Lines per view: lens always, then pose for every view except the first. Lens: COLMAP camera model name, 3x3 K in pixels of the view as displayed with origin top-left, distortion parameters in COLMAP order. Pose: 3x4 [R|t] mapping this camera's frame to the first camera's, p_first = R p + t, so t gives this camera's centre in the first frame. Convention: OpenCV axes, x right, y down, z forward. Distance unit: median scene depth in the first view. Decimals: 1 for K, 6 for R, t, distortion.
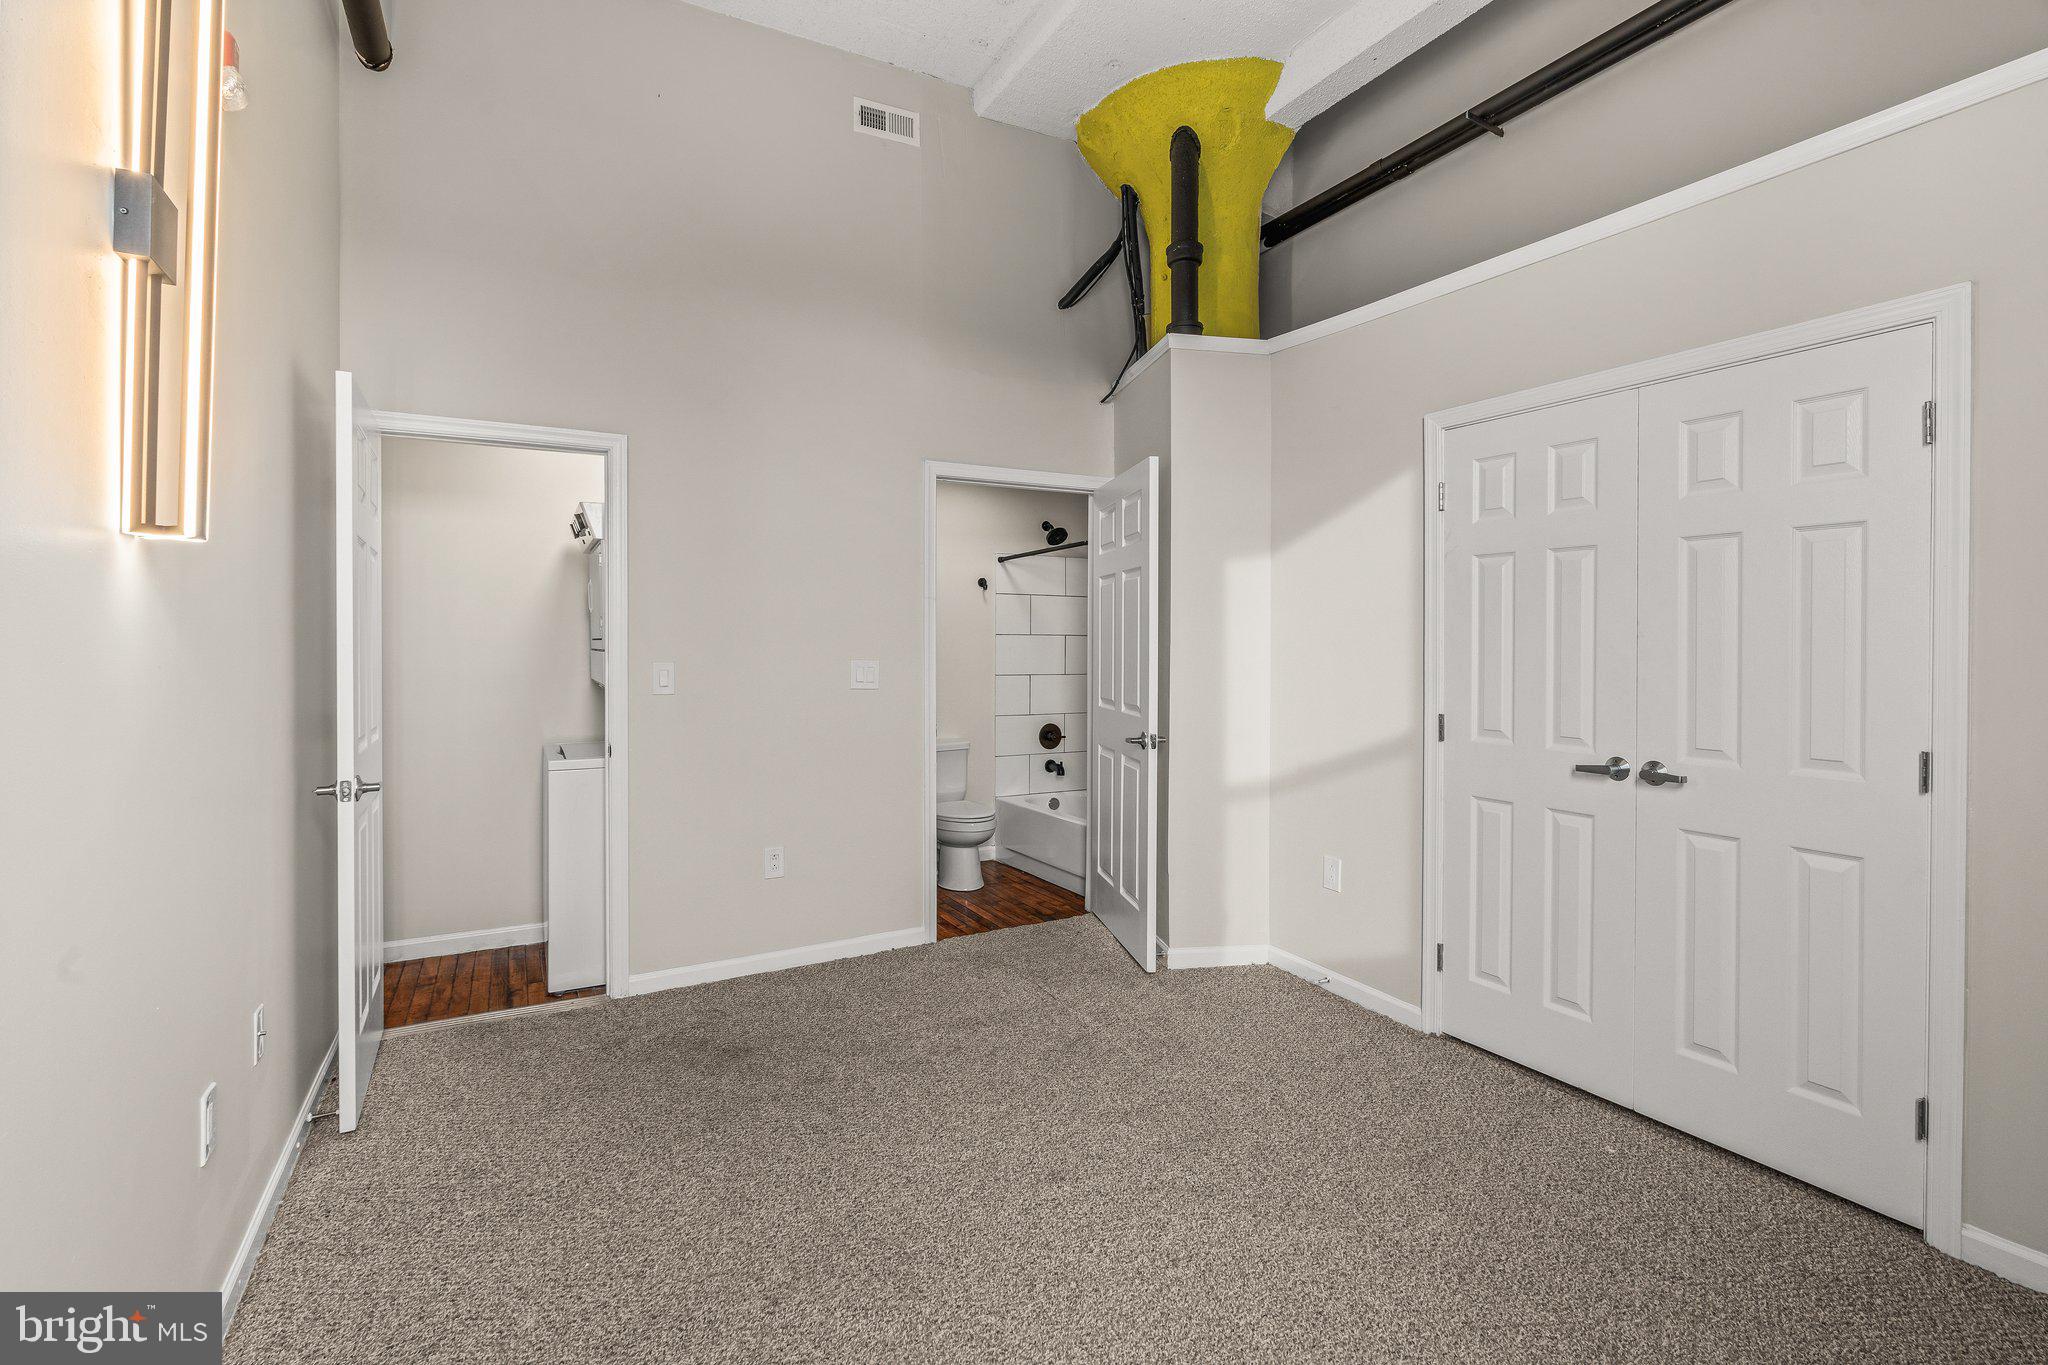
lens RADIAL K [[921.4, 0, 1018.0], [0, 921.4, 679.5], [0, 0, 1]] dist [-0.006913, 0.000905]
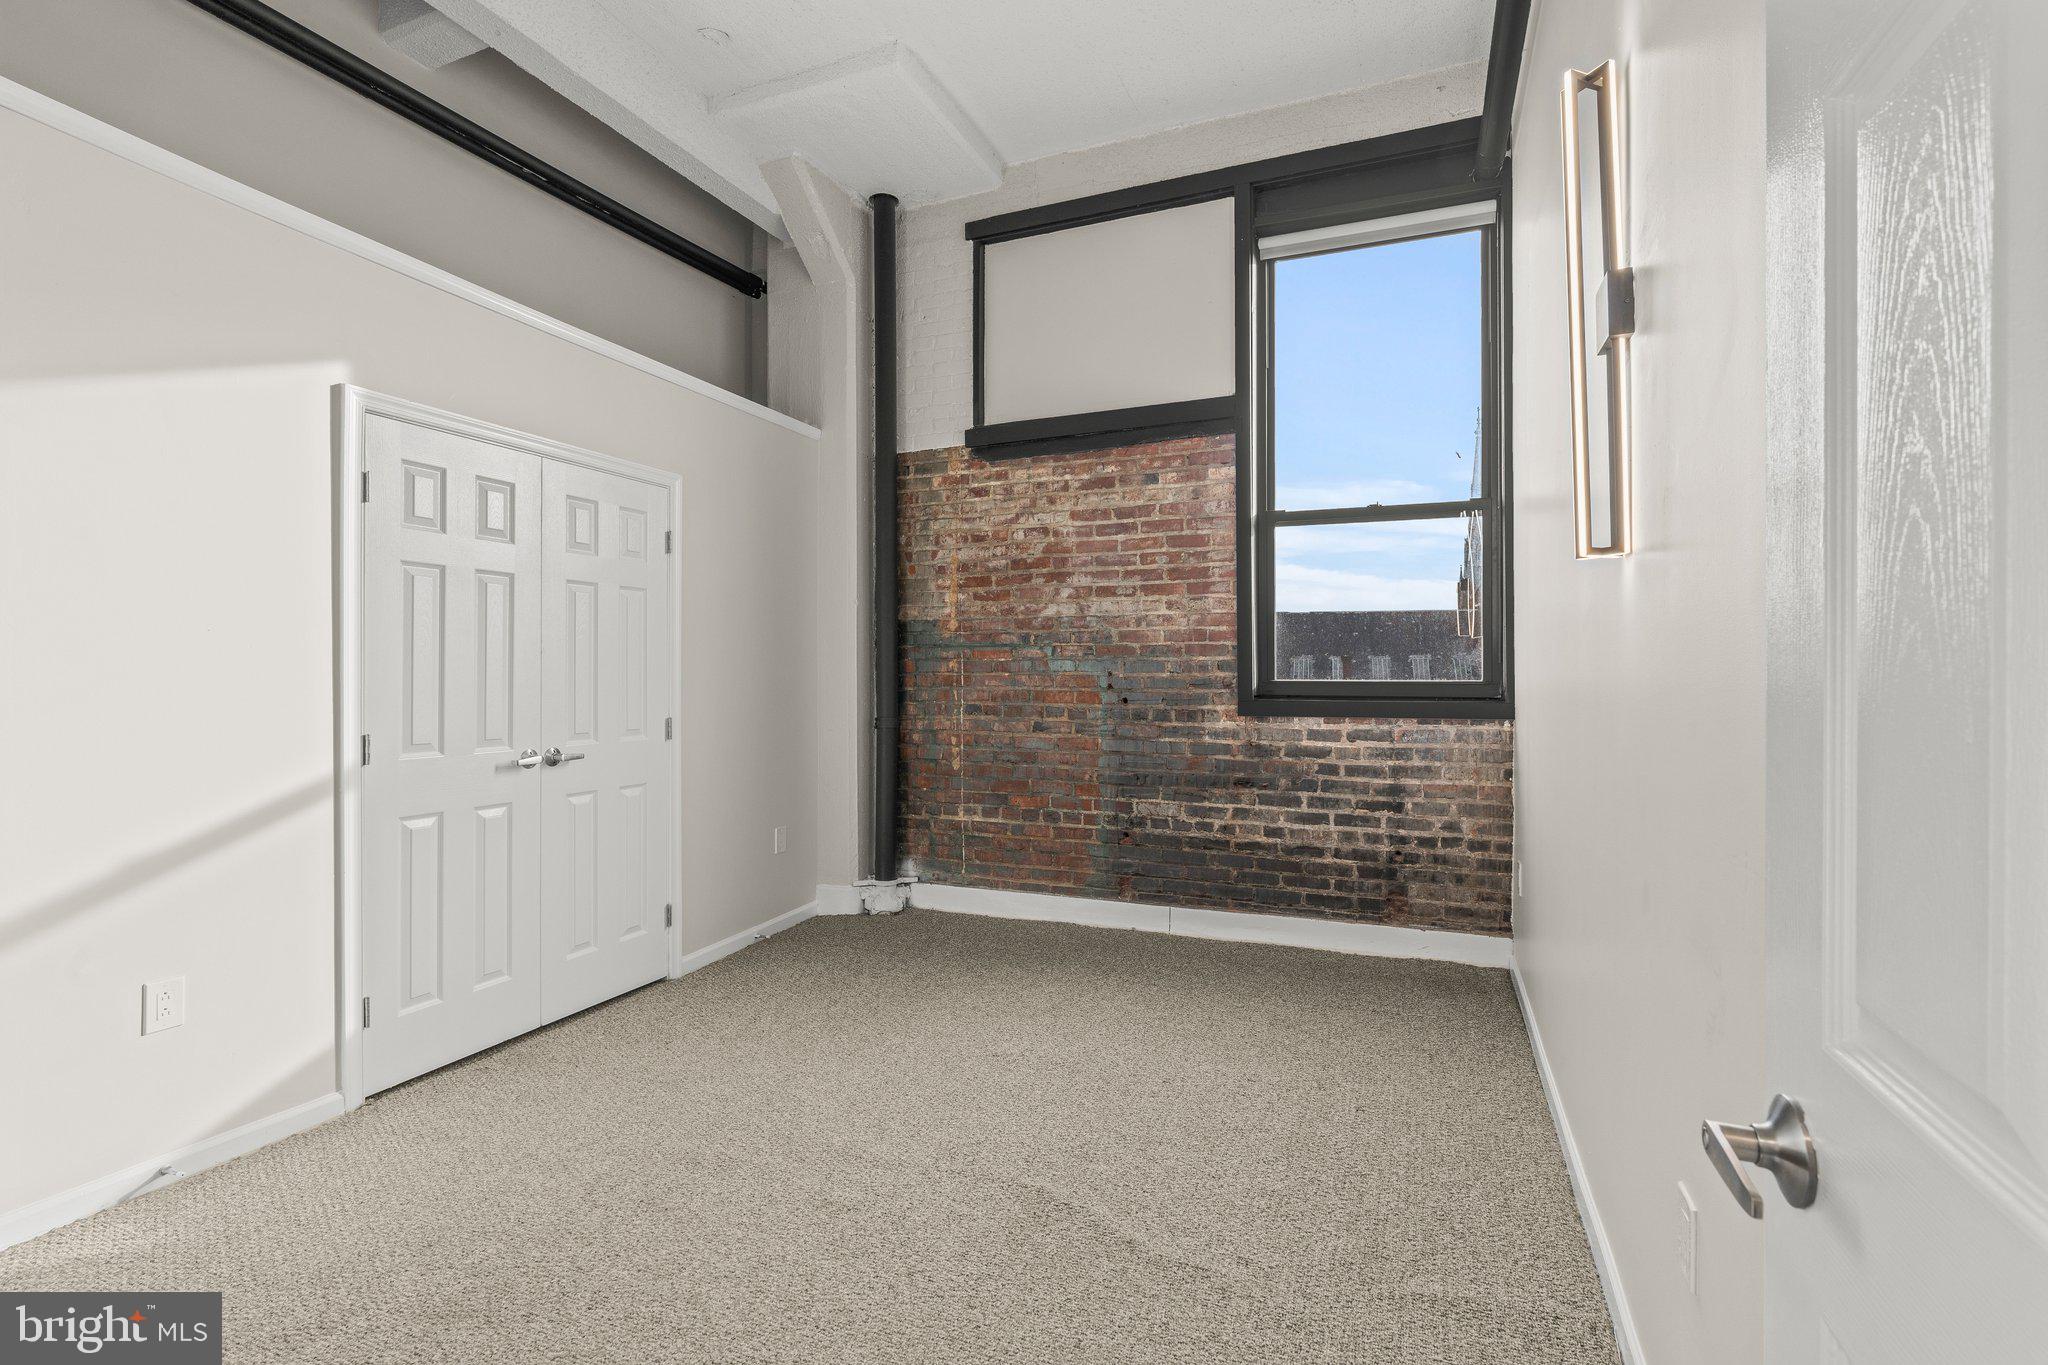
lens RADIAL K [[921.4, 0, 1018.0], [0, 921.4, 679.5], [0, 0, 1]] dist [-0.006913, 0.000905]
pose [[-0.607076, -0.023625, 0.794292, -0.746959], [0.012140, 0.999166, 0.038997, -0.051476], [-0.794551, 0.033317, -0.606283, 1.263097]]
